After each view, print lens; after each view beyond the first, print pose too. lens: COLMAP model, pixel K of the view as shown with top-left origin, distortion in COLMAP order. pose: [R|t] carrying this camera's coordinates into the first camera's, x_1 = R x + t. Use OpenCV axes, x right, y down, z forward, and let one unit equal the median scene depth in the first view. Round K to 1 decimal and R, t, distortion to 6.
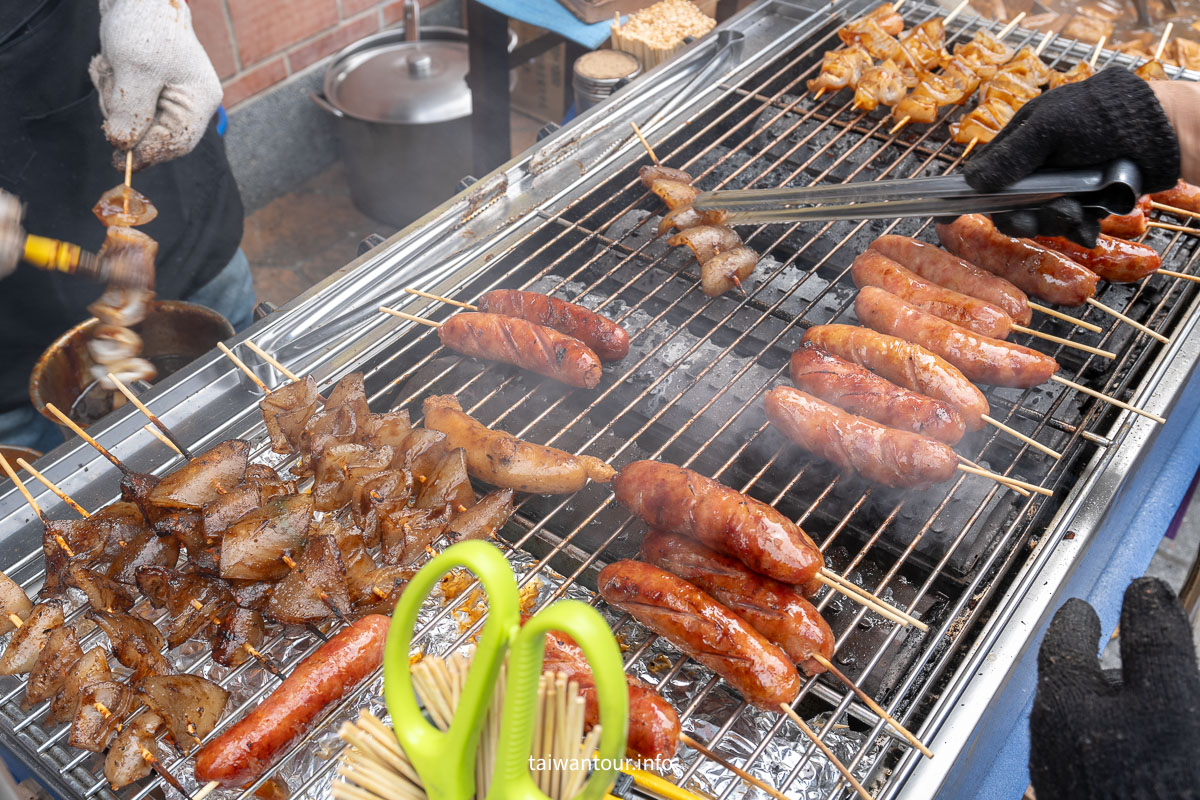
lens RADIAL K [[1189.9, 0, 600.0], [0, 1189.9, 400.0], [0, 0, 1]] dist [0.085708, 0.002971]
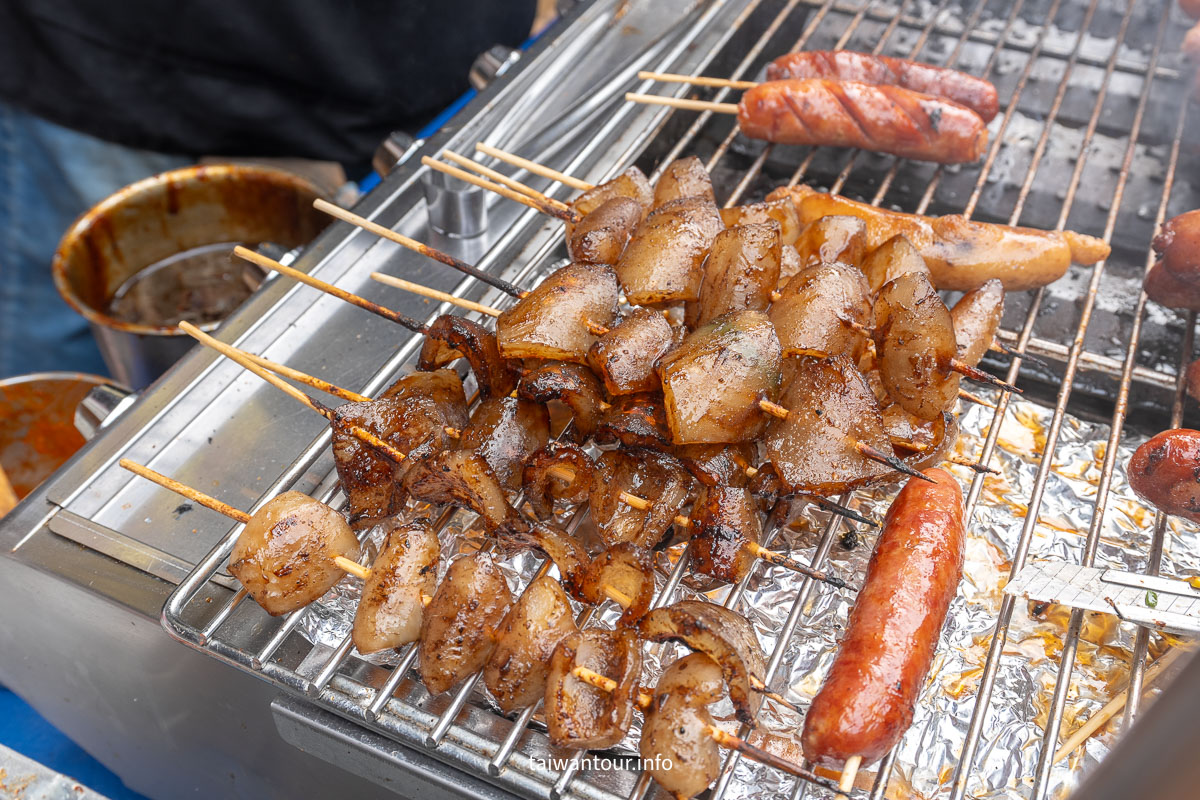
lens RADIAL K [[1189.9, 0, 600.0], [0, 1189.9, 400.0], [0, 0, 1]] dist [0.085708, 0.002971]
pose [[0.977806, -0.139024, 0.156740, -0.442655], [0.135801, 0.990247, 0.031140, 0.101096], [-0.159541, -0.009163, 0.987149, 0.415884]]
